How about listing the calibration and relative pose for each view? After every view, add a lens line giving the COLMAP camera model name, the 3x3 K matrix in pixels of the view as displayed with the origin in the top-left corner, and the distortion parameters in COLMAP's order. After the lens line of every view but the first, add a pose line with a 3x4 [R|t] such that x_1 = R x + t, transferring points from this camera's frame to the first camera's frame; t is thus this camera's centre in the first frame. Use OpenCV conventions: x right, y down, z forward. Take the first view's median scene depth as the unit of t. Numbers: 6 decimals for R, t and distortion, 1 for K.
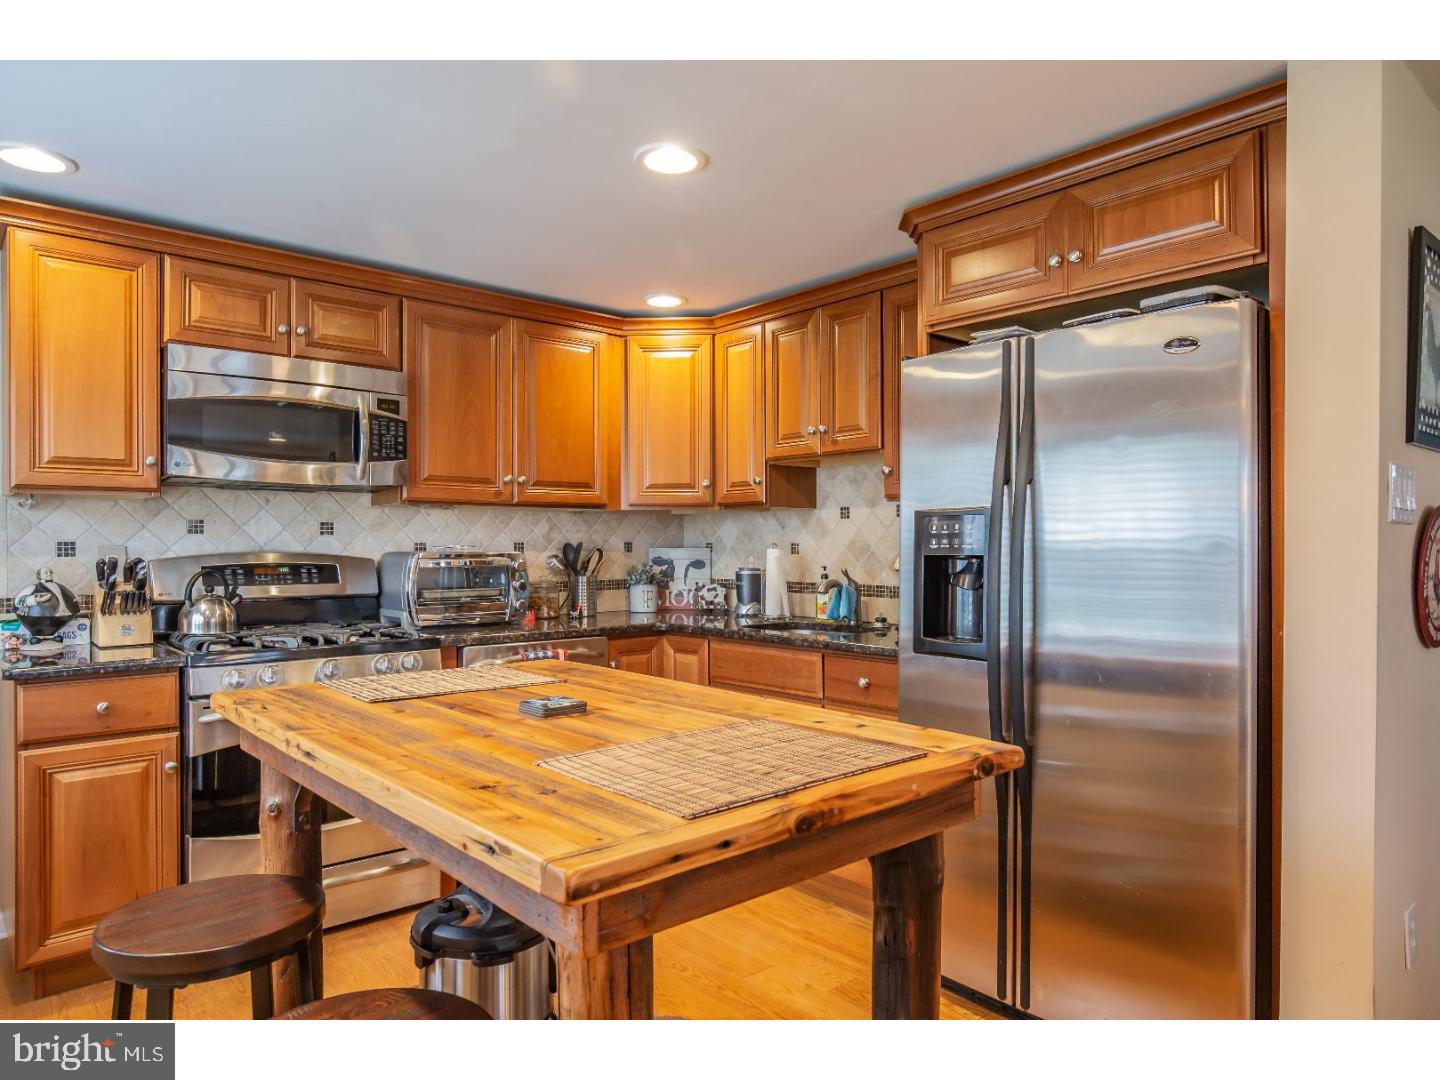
lens RADIAL K [[904.4, 0, 720.0], [0, 904.4, 540.0], [0, 0, 1]] dist [-0.002259, 0.000274]
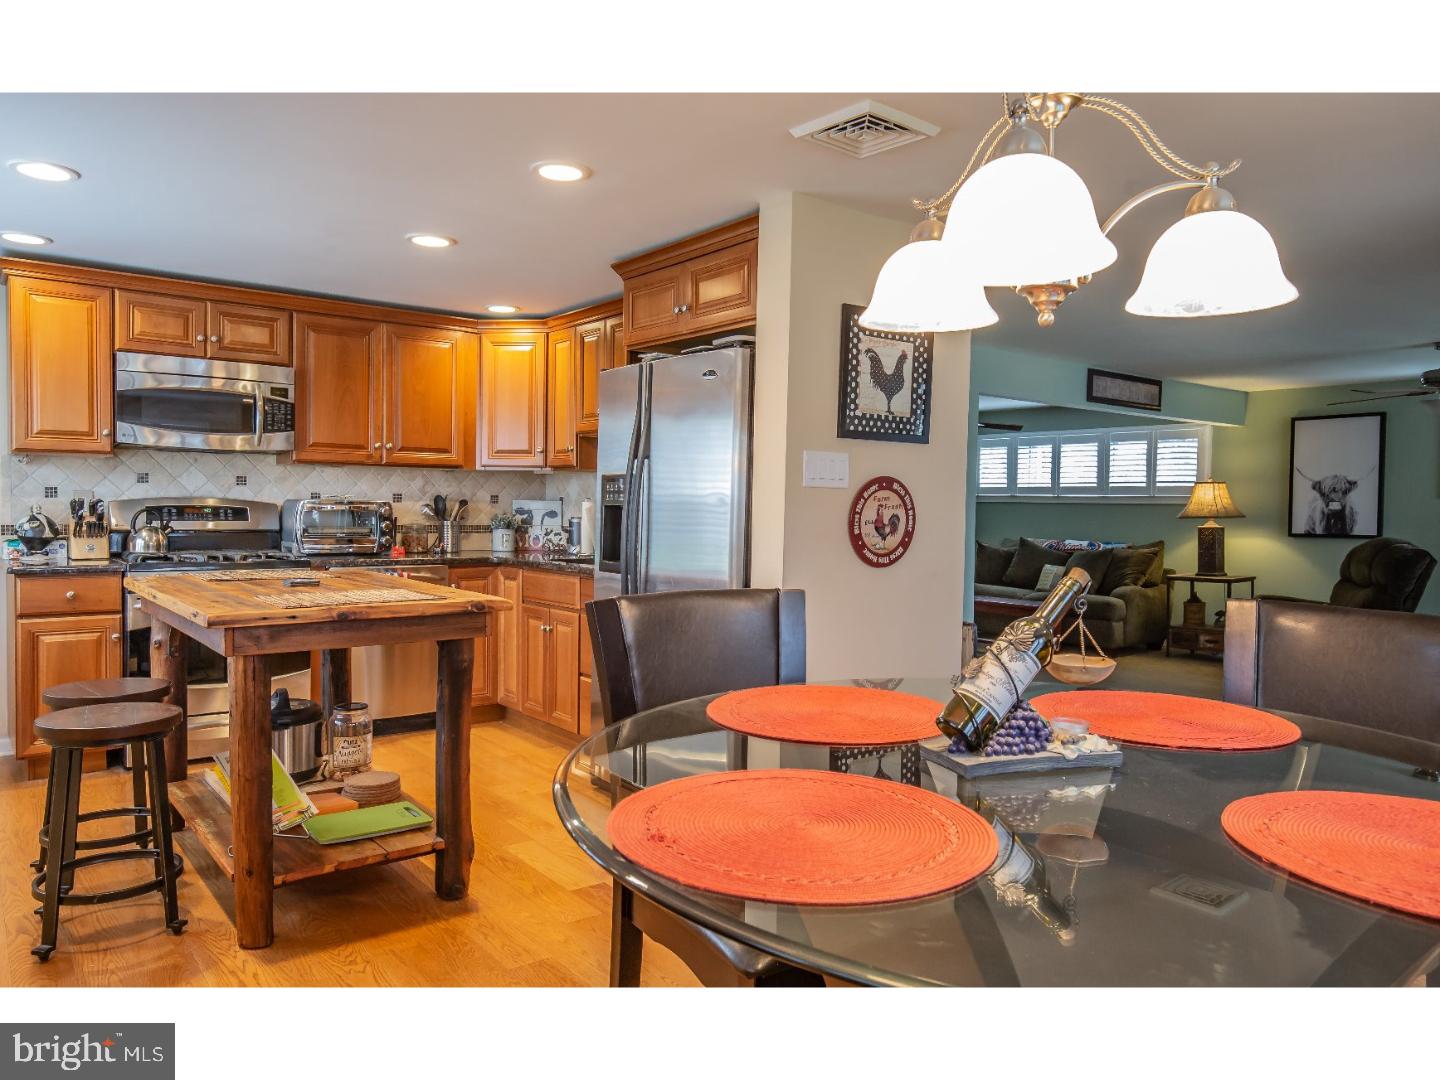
lens RADIAL K [[981.9, 0, 718.2], [0, 981.9, 530.0], [0, 0, 1]] dist [0.004695, 0.002722]
pose [[0.998280, 0.017490, -0.055954, 0.395843], [-0.015728, 0.999371, 0.031787, 0.003094], [0.056474, -0.030853, 0.997927, -0.471776]]
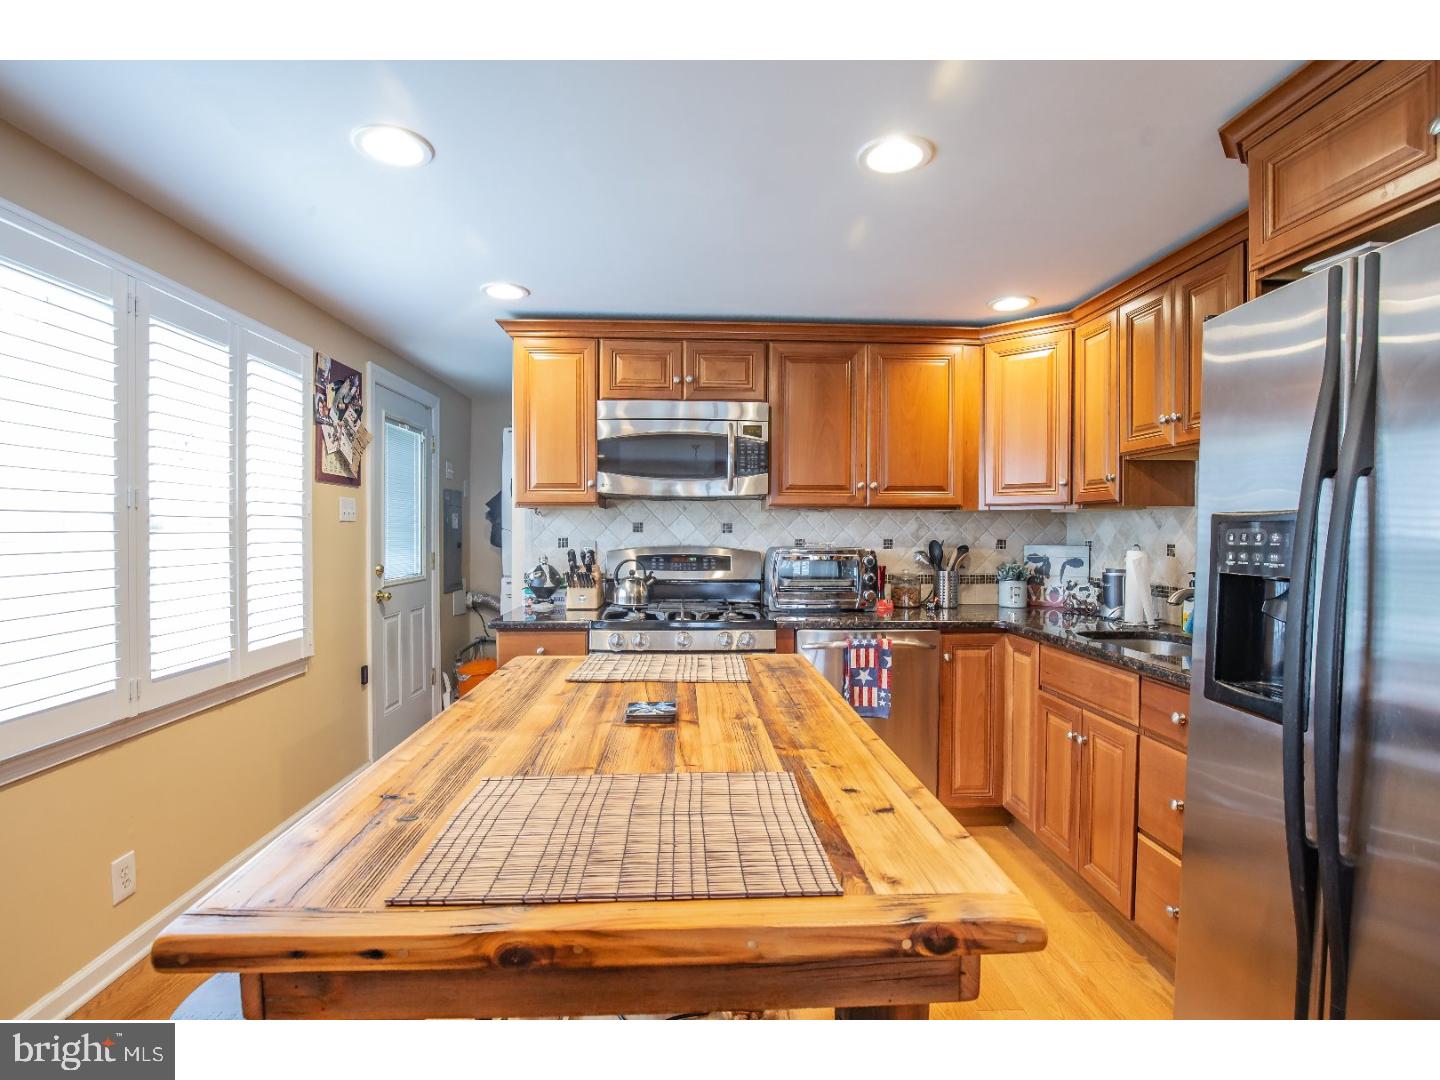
lens RADIAL K [[693.9, 0, 720.0], [0, 693.9, 546.0], [0, 0, 1]] dist [-0.031136, -0.000229]
pose [[0.783472, 0.019295, -0.621127, 0.198408], [-0.002449, 0.999606, 0.027963, -0.016579], [0.621422, -0.020387, 0.783211, 0.226270]]
